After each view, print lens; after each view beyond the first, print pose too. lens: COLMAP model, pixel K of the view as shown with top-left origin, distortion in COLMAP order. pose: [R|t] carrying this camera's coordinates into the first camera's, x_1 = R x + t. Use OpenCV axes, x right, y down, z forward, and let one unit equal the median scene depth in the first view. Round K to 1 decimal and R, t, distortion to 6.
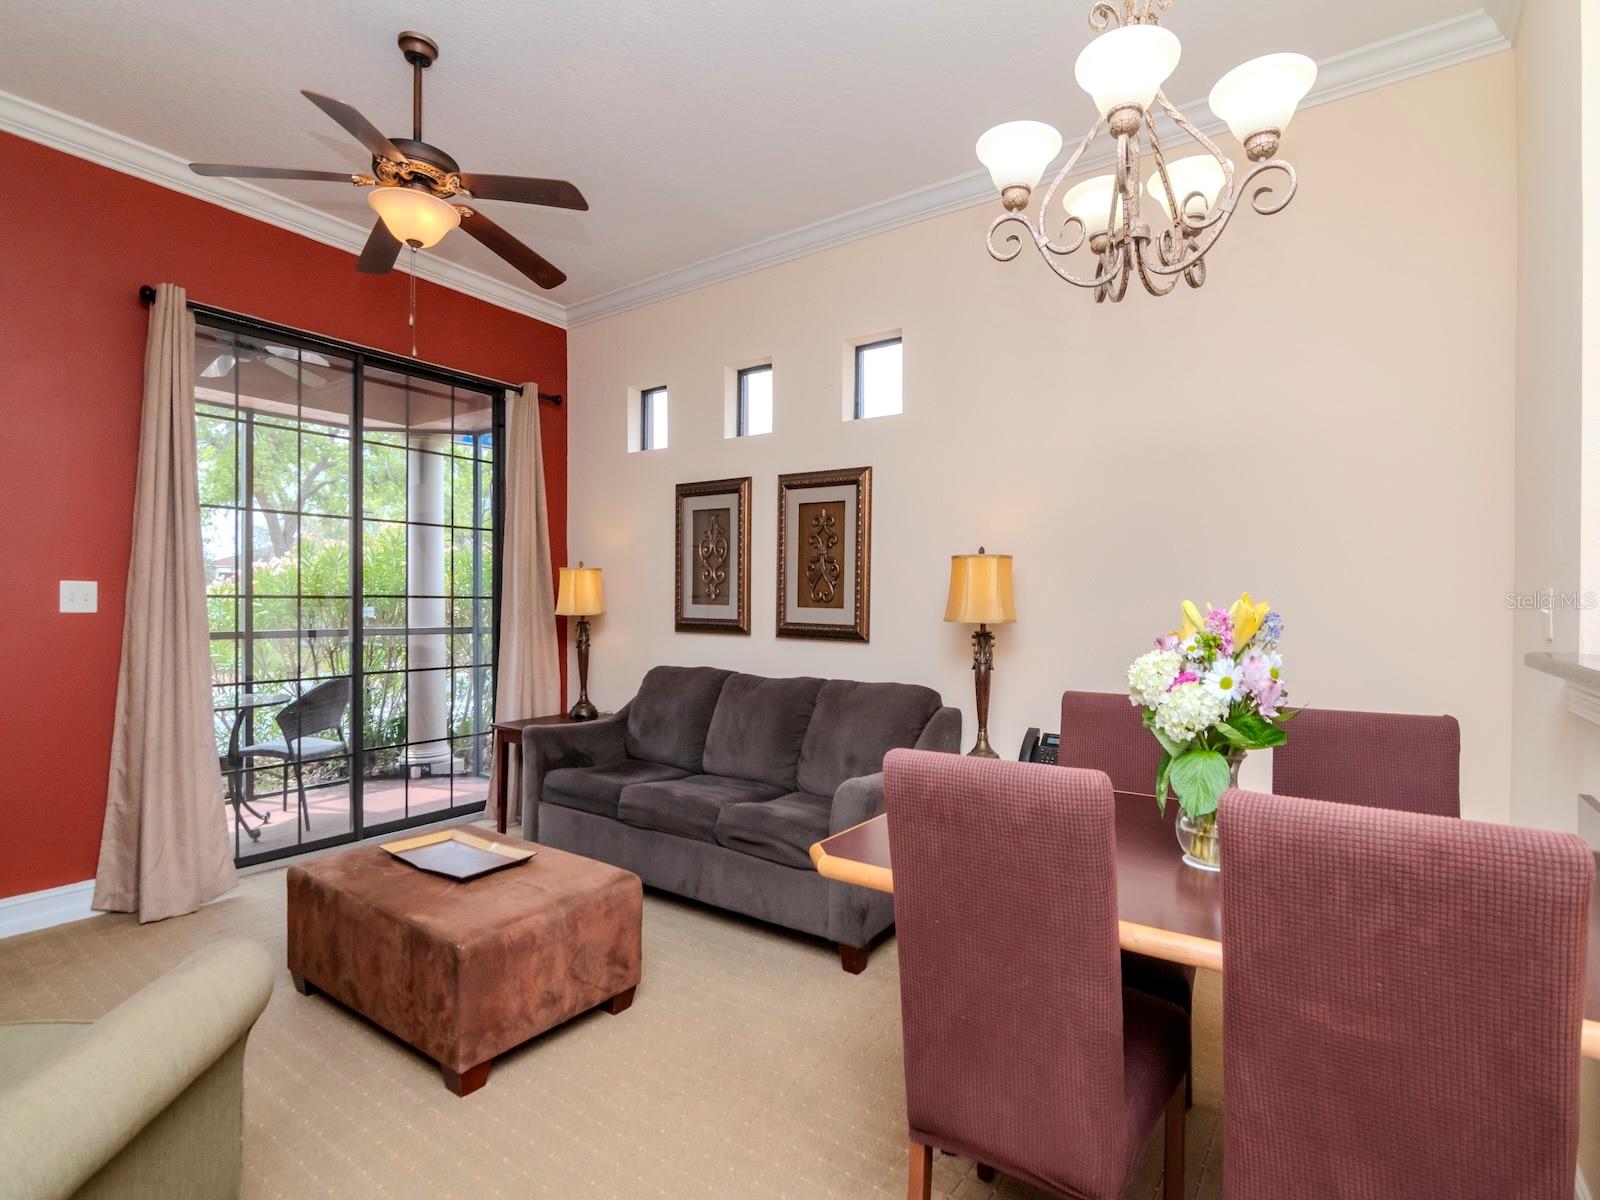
lens RADIAL K [[757.1, 0, 795.2], [0, 757.1, 605.4], [0, 0, 1]] dist [0.001095, -0.009074]
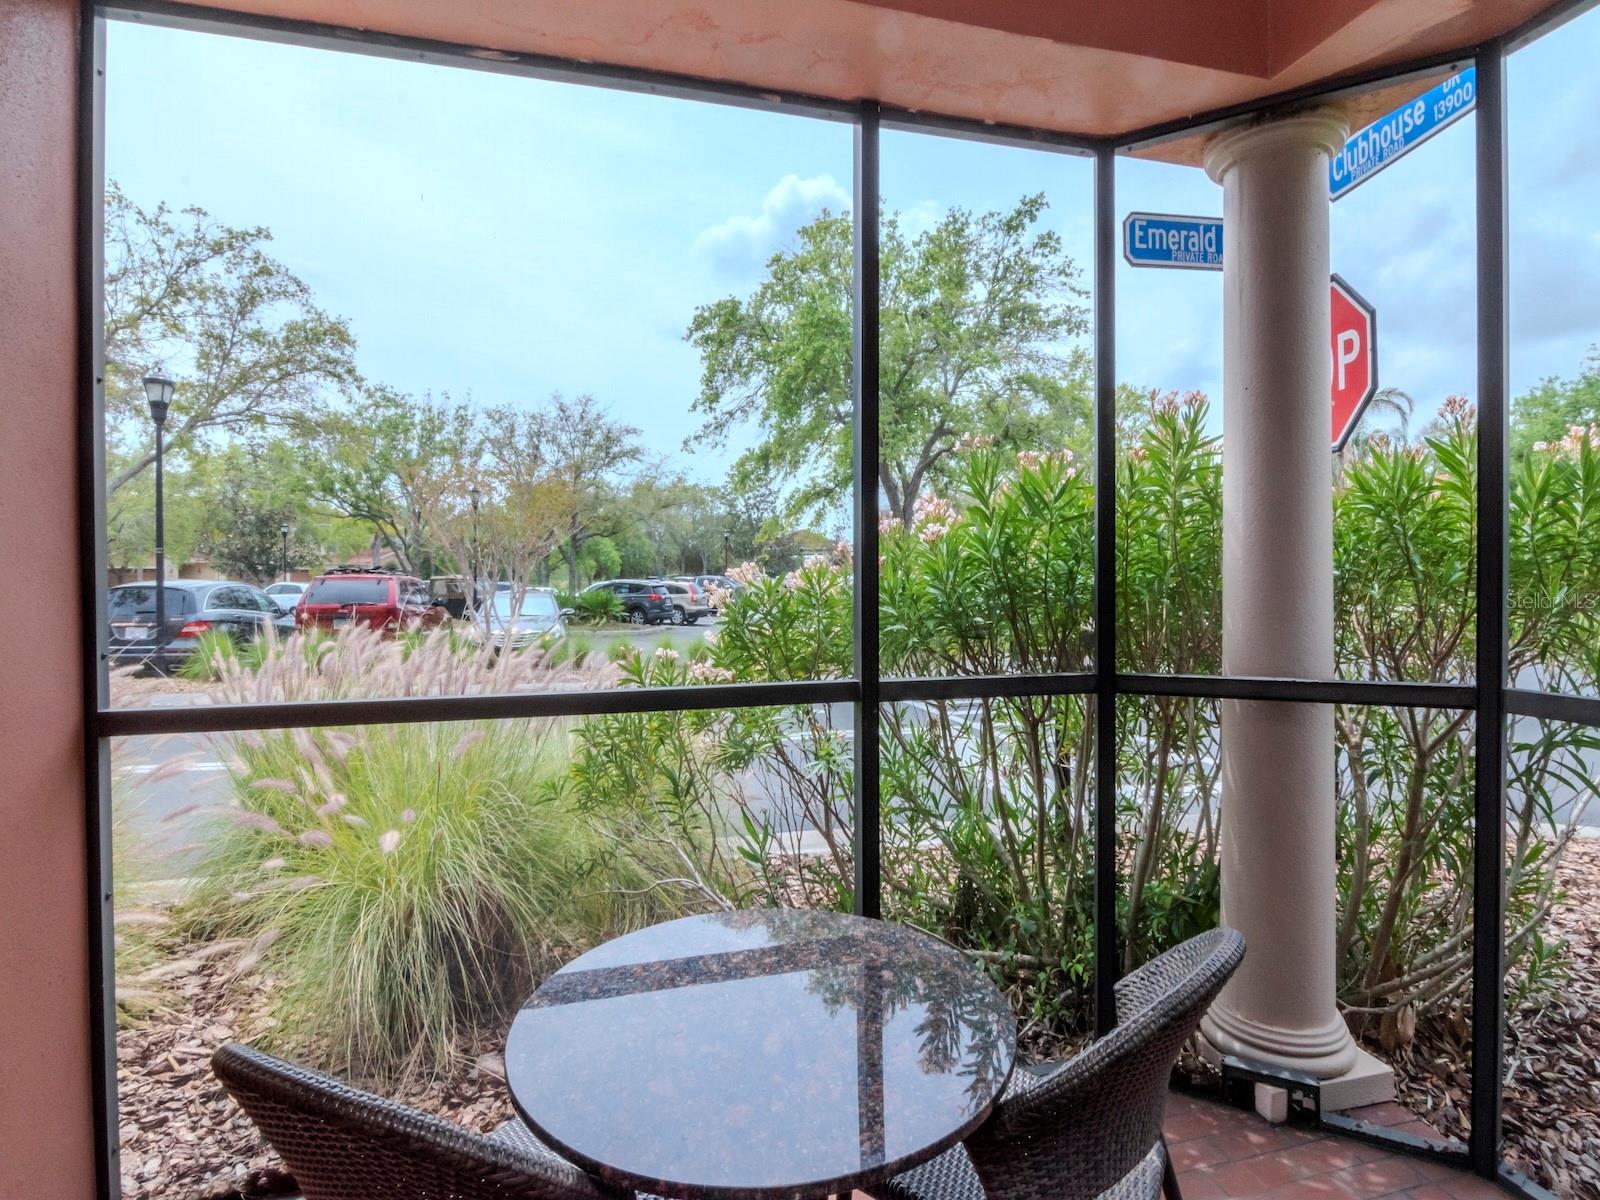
lens RADIAL K [[757.8, 0, 805.4], [0, 757.8, 569.2], [0, 0, 1]] dist [-0.002042, -0.000610]
pose [[0.753645, -0.013111, -0.657151, -0.637547], [0.003522, 0.999867, -0.015910, -0.023262], [0.657273, 0.009676, 0.753591, 0.886347]]
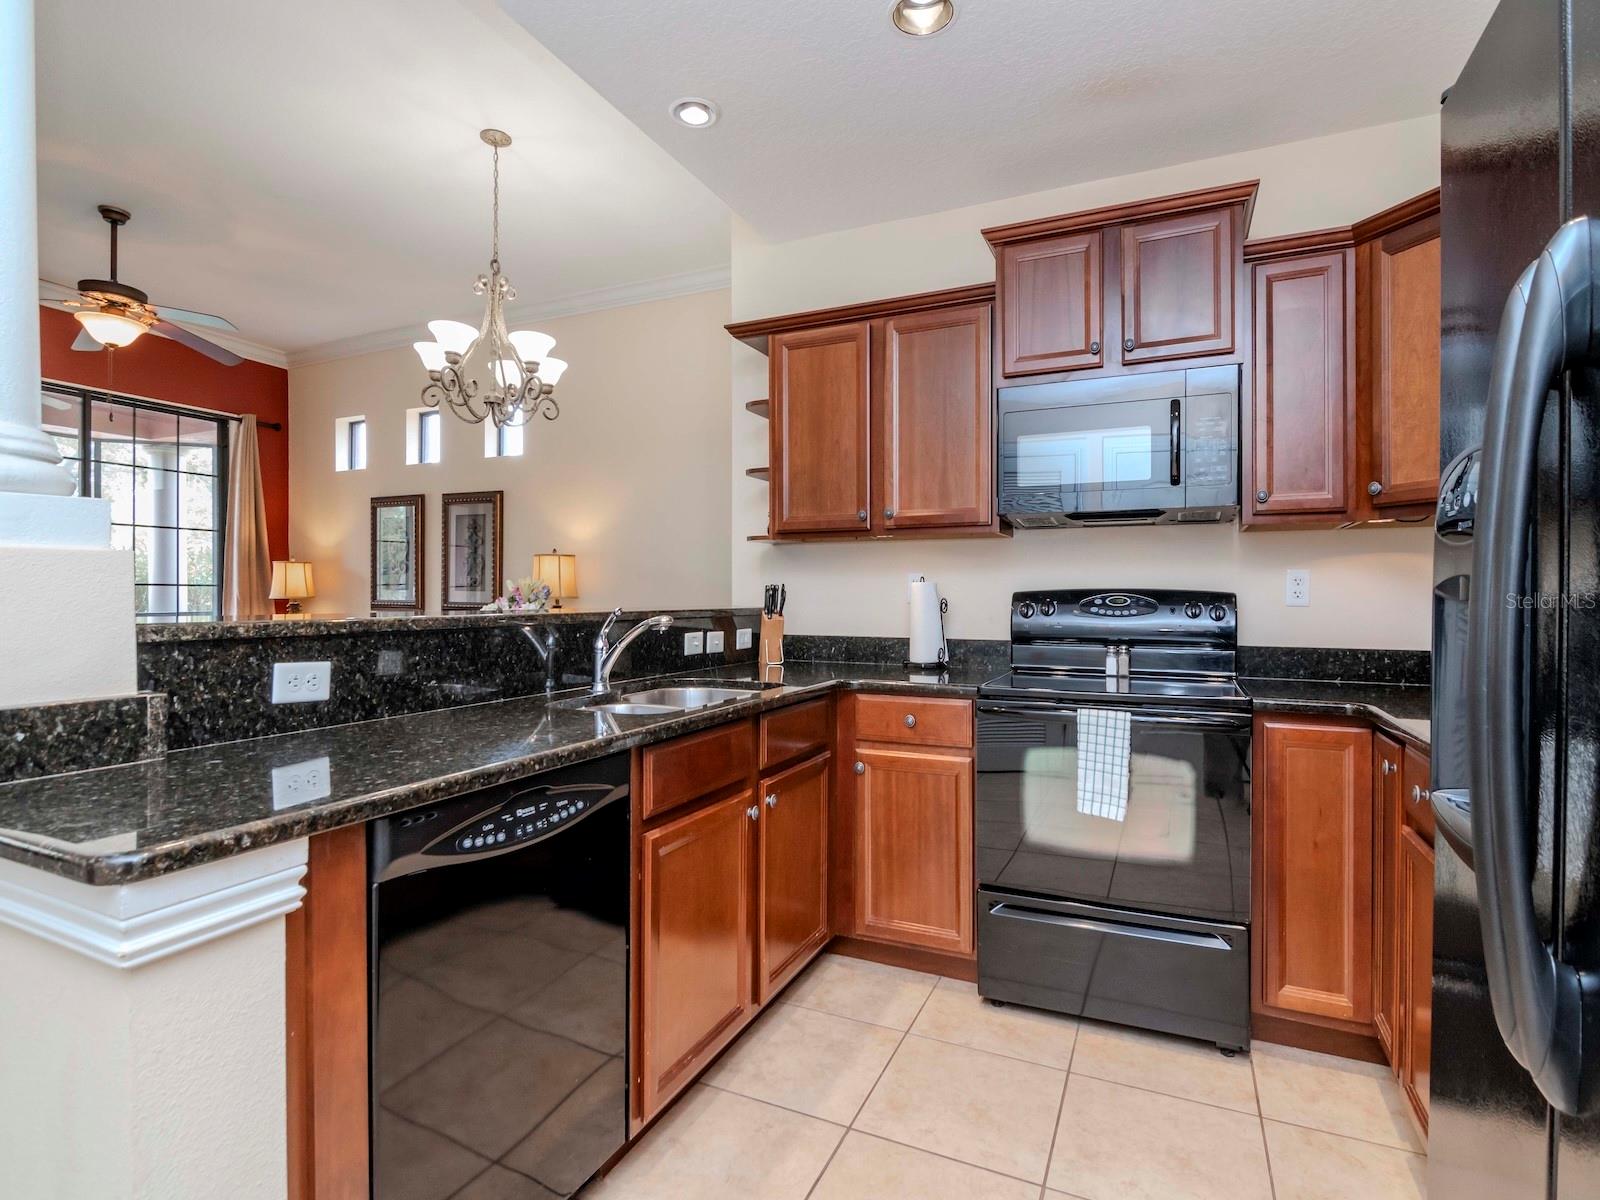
lens RADIAL K [[757.1, 0, 795.2], [0, 757.1, 605.4], [0, 0, 1]] dist [0.001095, -0.009074]
pose [[0.982785, -0.006077, 0.184651, 0.365189], [0.004271, 0.999939, 0.010176, 0.017949], [-0.184701, -0.009213, 0.982751, -0.478185]]
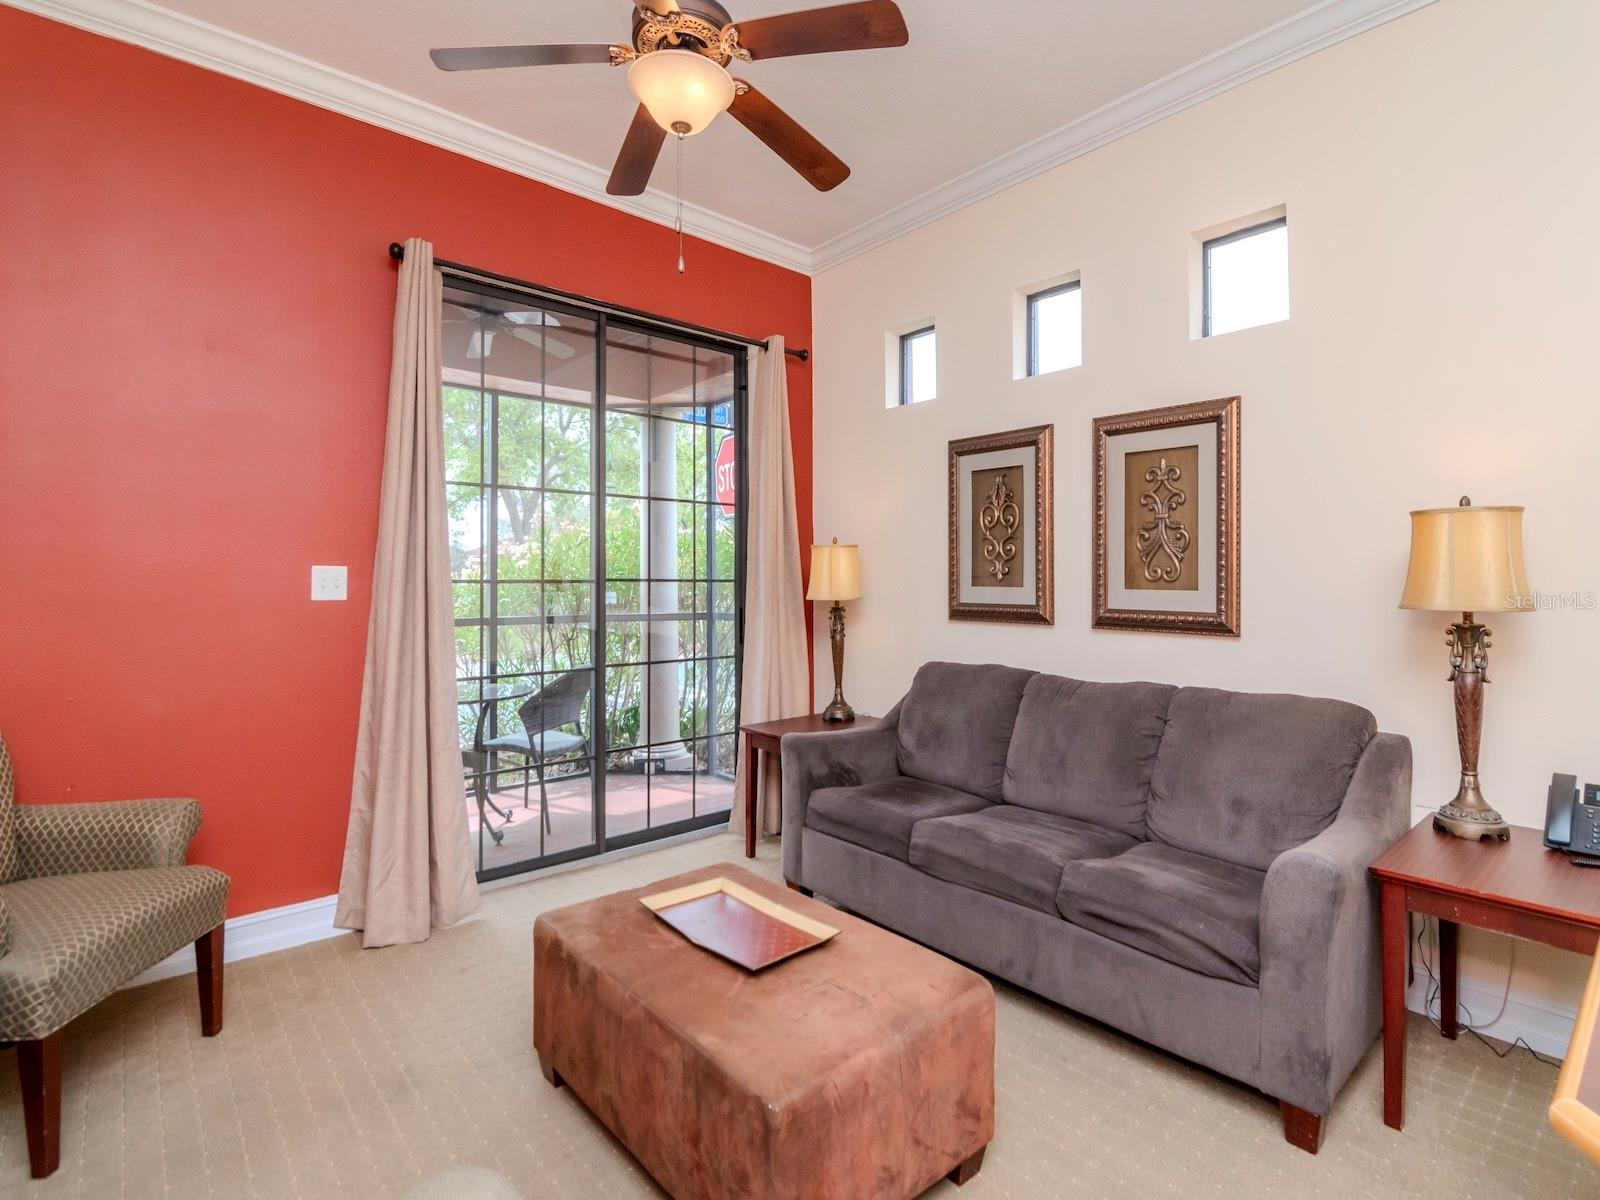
lens RADIAL K [[757.8, 0, 805.4], [0, 757.8, 569.2], [0, 0, 1]] dist [-0.002042, -0.000610]
pose [[0.972333, -0.012716, -0.233251, -0.136173], [0.006984, 0.999653, -0.025381, -0.000510], [0.233493, 0.023049, 0.972085, 0.188754]]
